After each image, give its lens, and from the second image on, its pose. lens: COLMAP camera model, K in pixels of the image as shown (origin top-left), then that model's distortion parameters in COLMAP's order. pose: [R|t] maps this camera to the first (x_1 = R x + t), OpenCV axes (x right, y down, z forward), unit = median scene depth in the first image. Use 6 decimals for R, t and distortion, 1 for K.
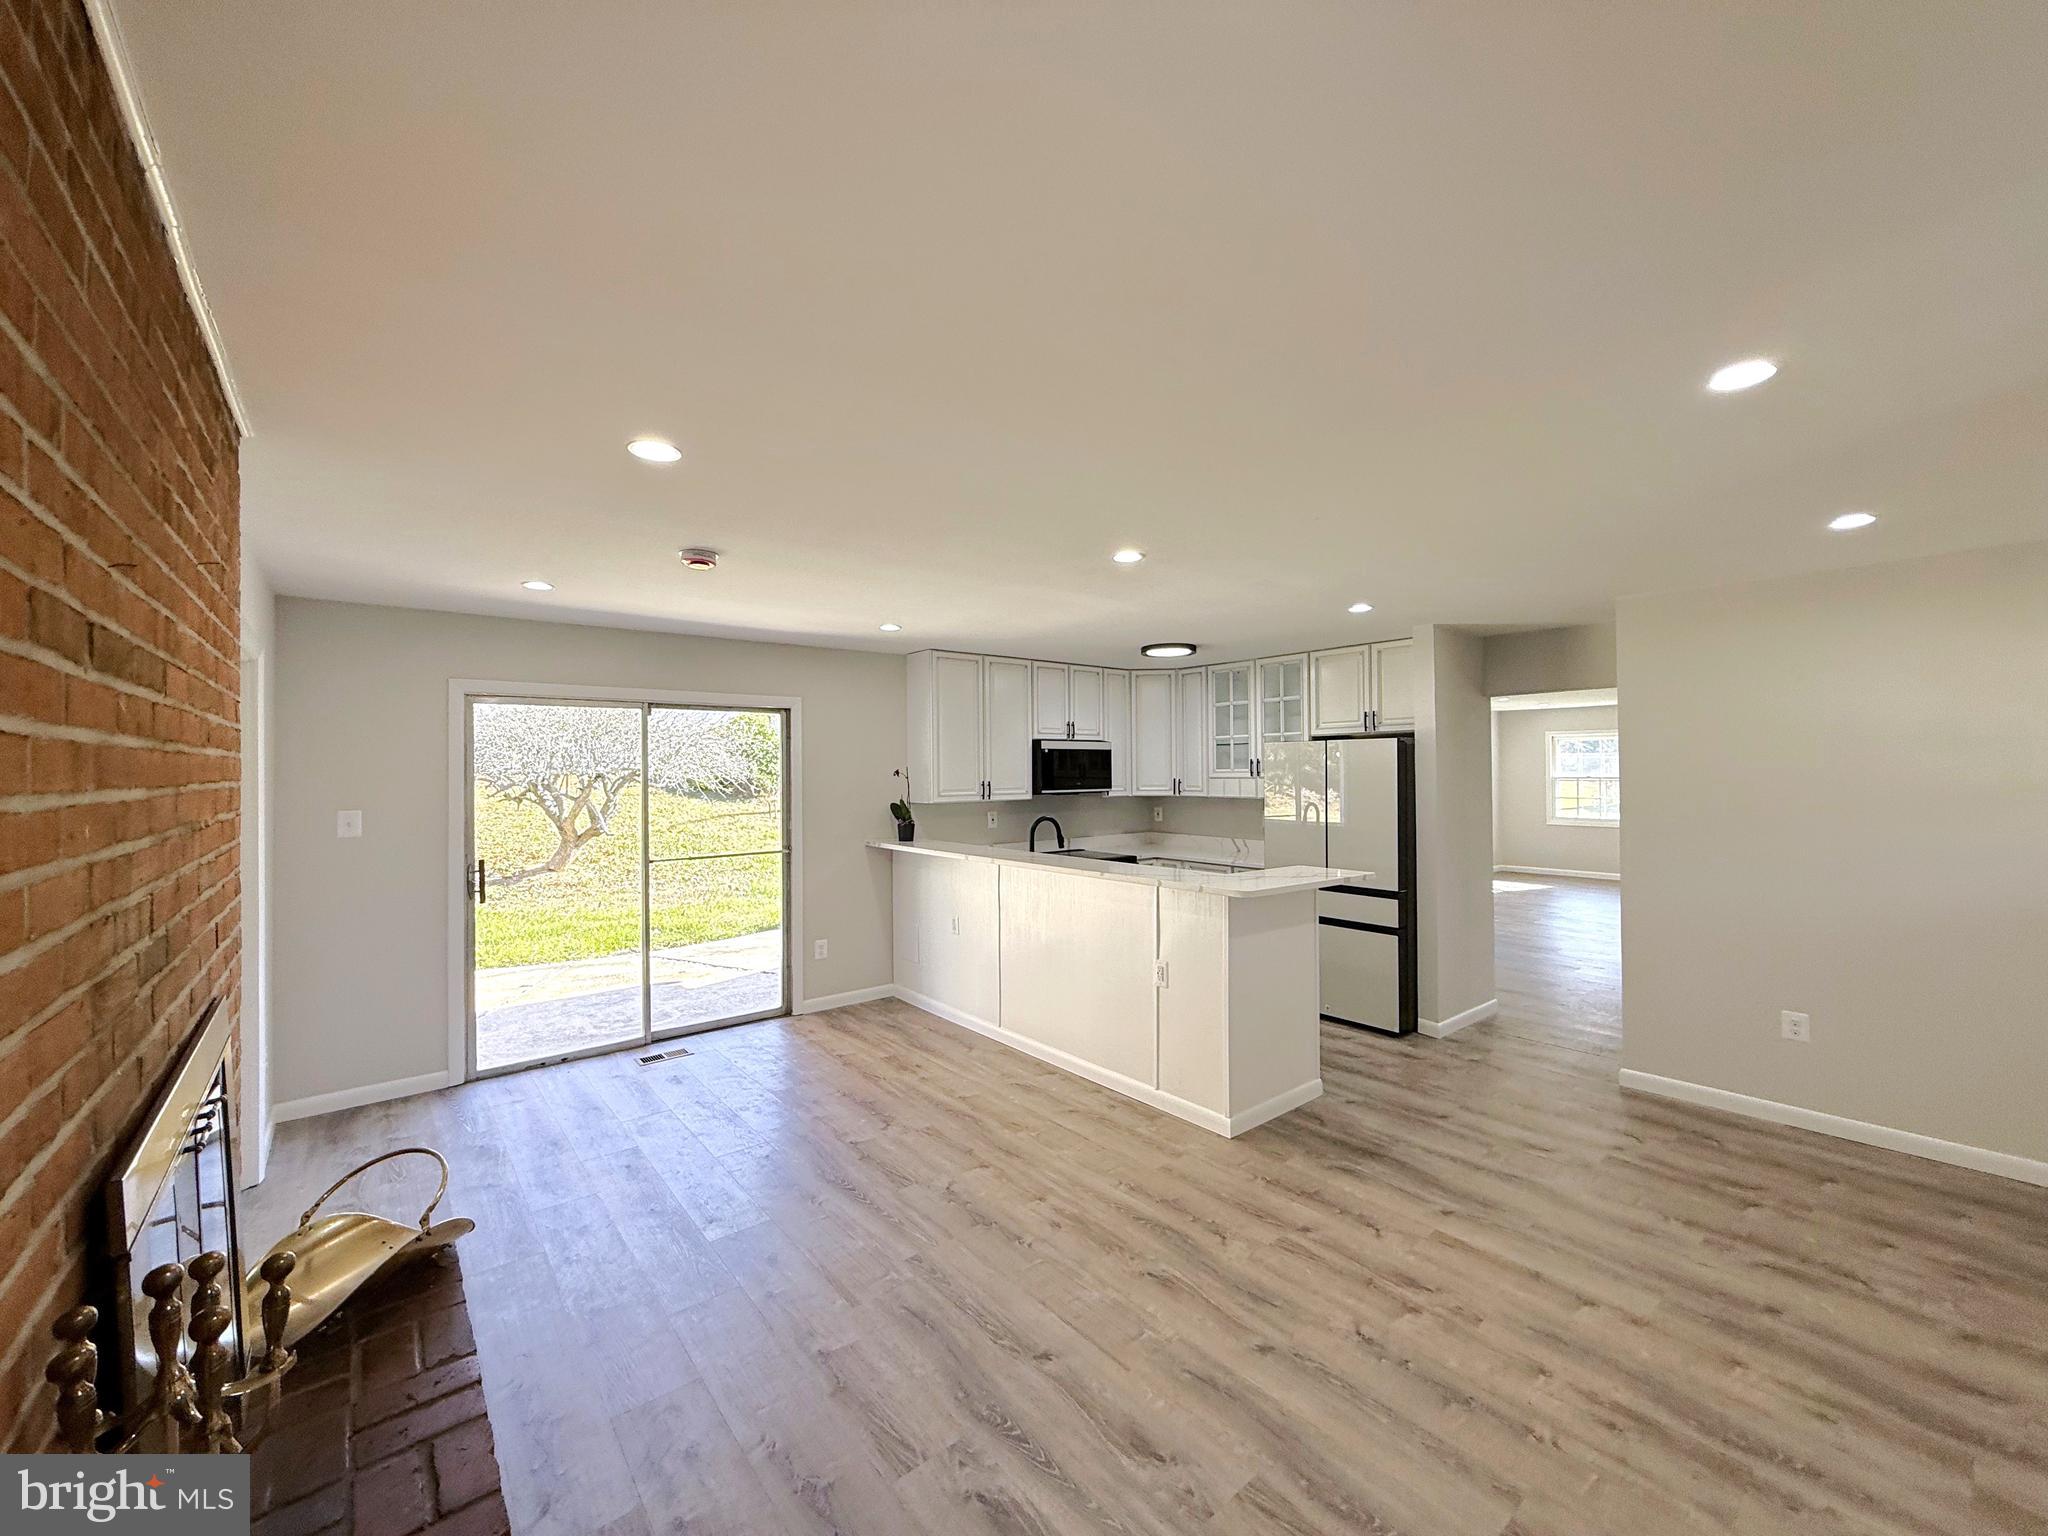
lens RADIAL K [[811.5, 0, 1014.2], [0, 811.5, 772.0], [0, 0, 1]] dist [0.001438, 0.000074]
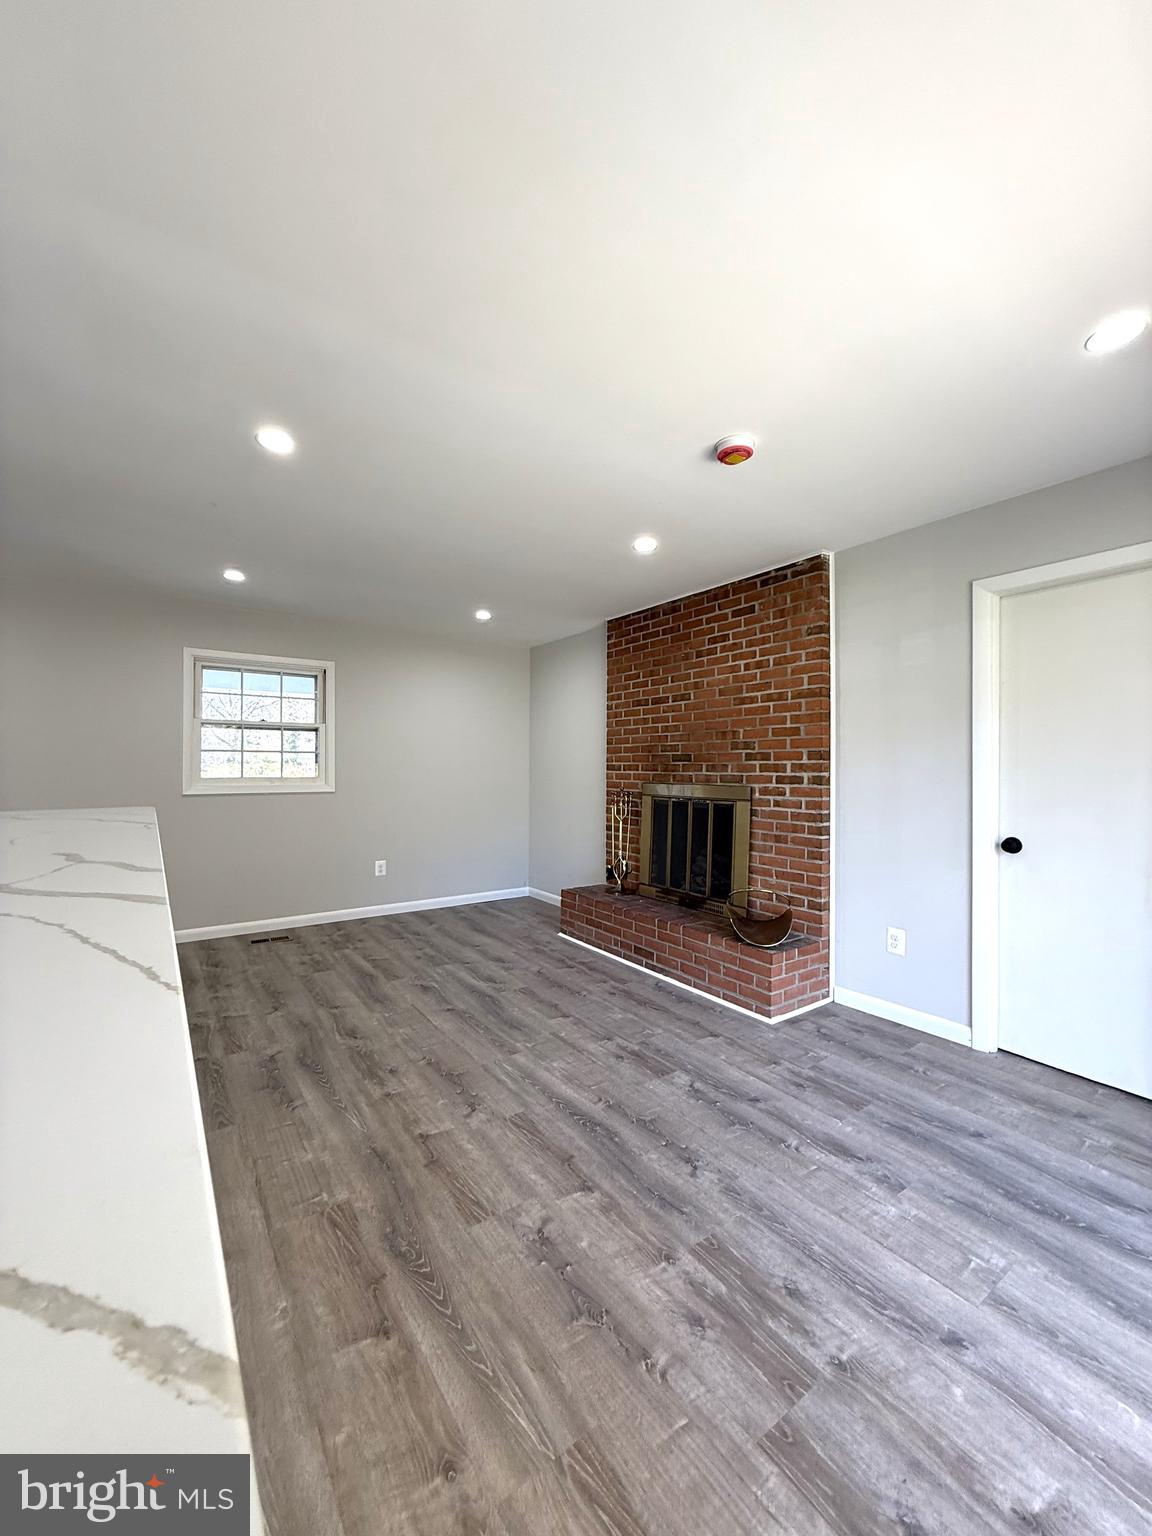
lens RADIAL K [[608.6, 0, 577.2], [0, 608.6, 766.2], [0, 0, 1]] dist [0.001438, 0.000074]
pose [[-0.998106, 0.000678, 0.061521, -0.317293], [0.000485, 0.999995, -0.003166, 0.136677], [-0.061523, -0.003130, -0.998101, 2.186994]]
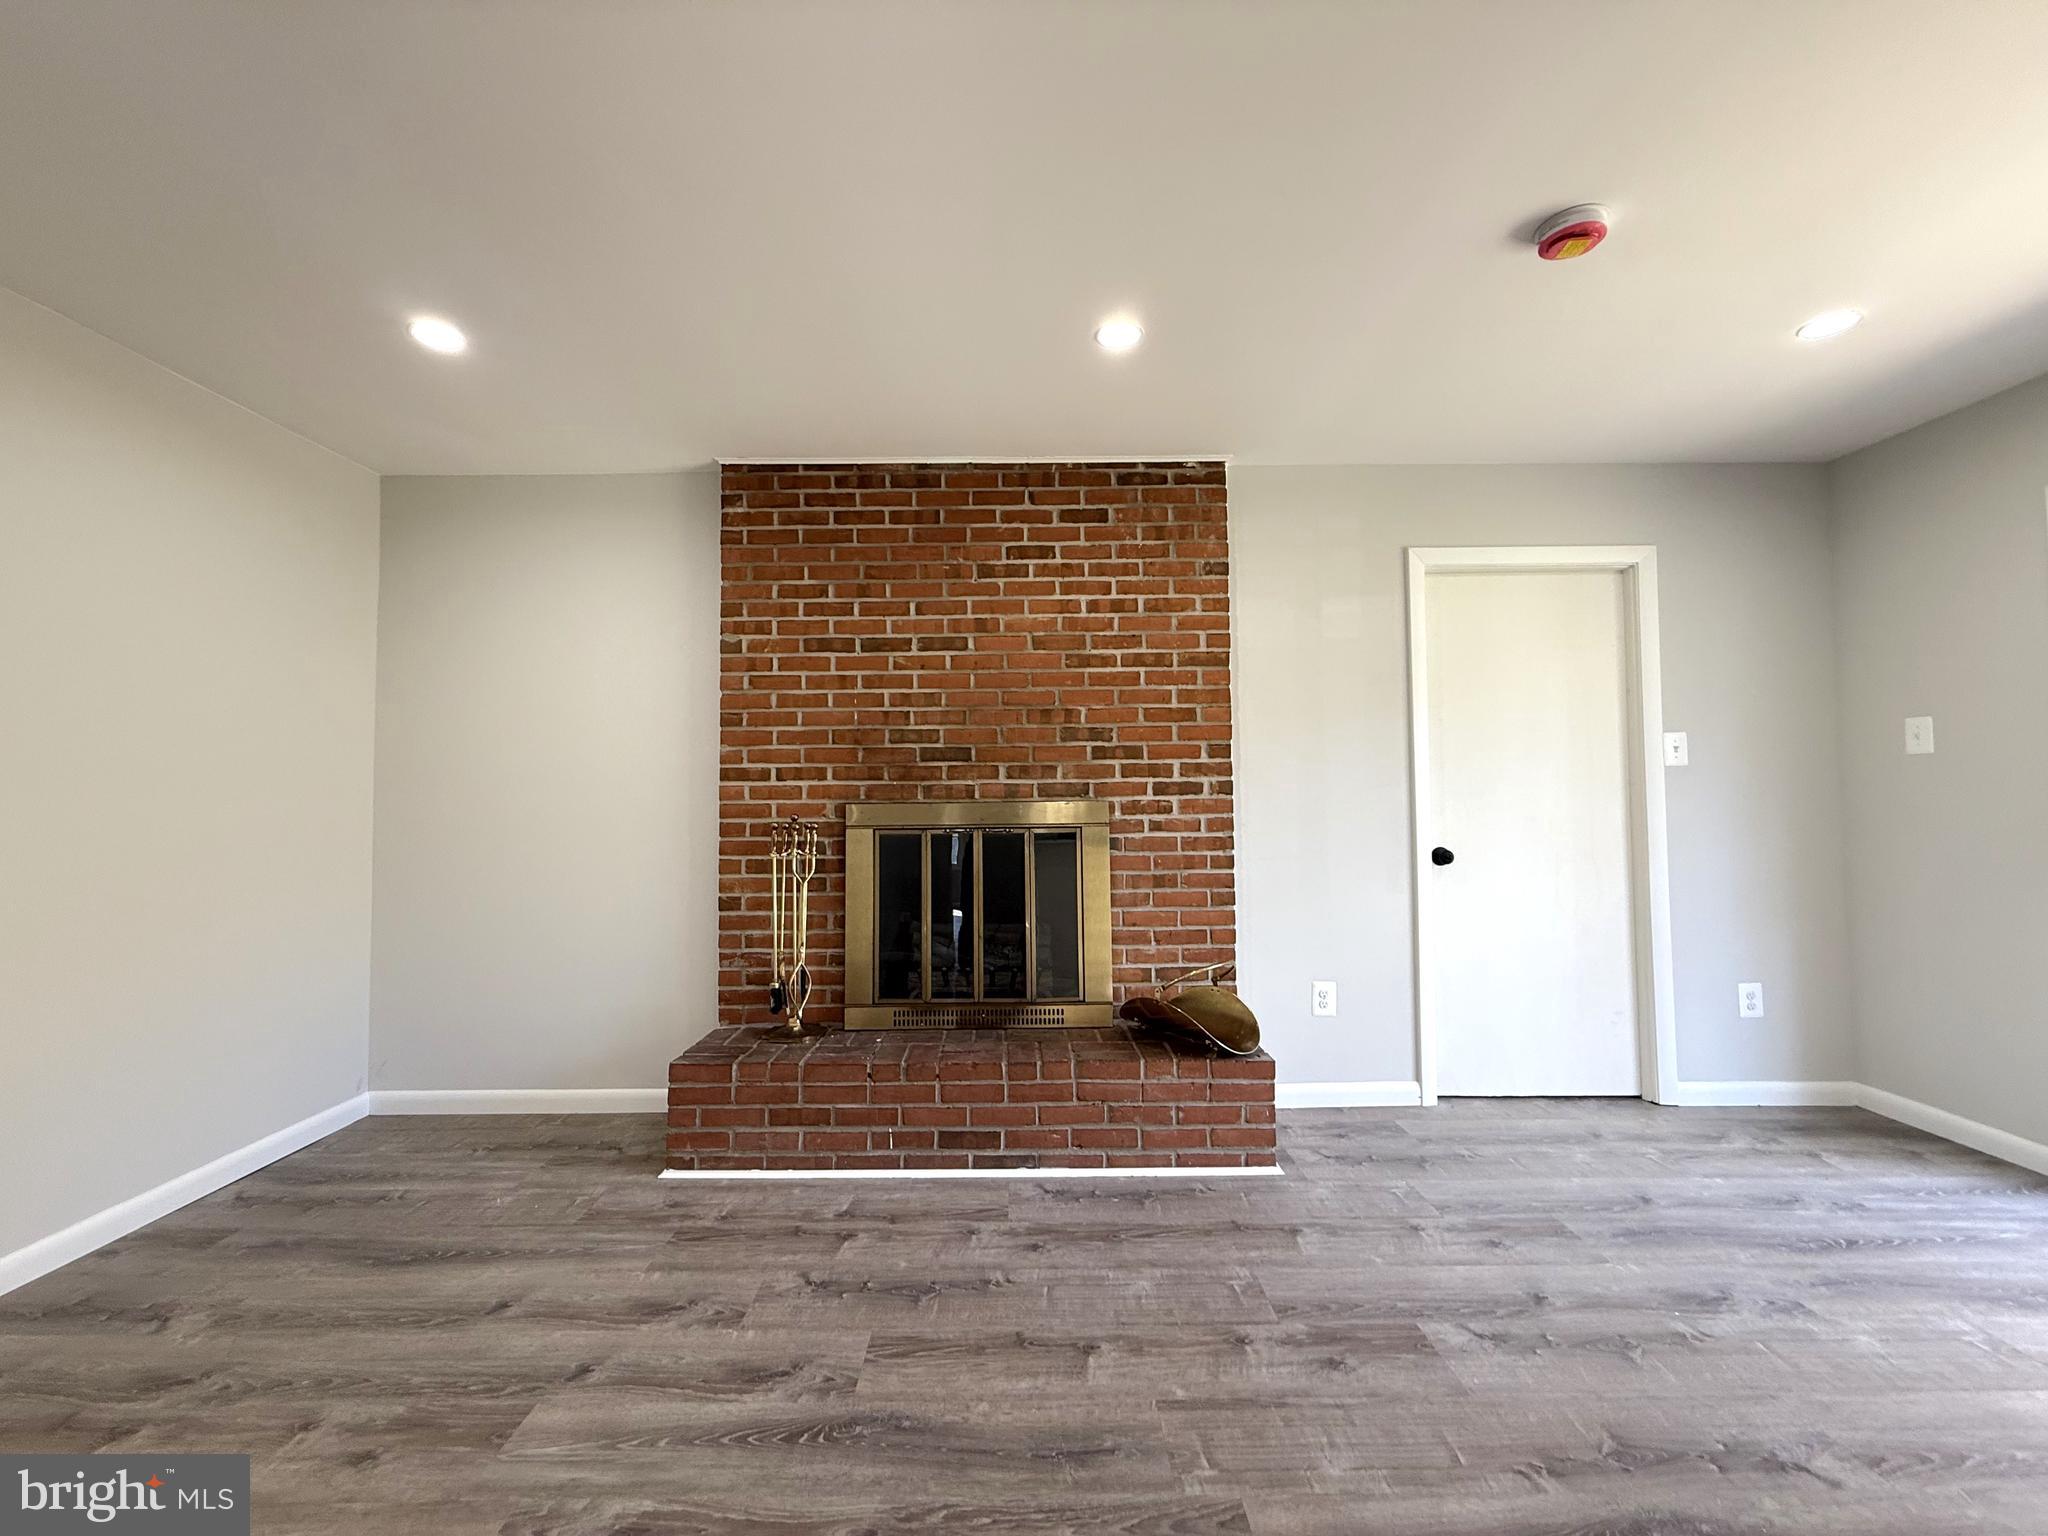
lens RADIAL K [[811.5, 0, 1022.5], [0, 811.5, 767.4], [0, 0, 1]] dist [0.001438, 0.000074]
pose [[-0.625743, -0.017653, -0.779829, 0.385822], [0.012277, 0.999397, -0.032475, 0.169346], [0.779933, -0.029895, -0.625149, 1.330166]]
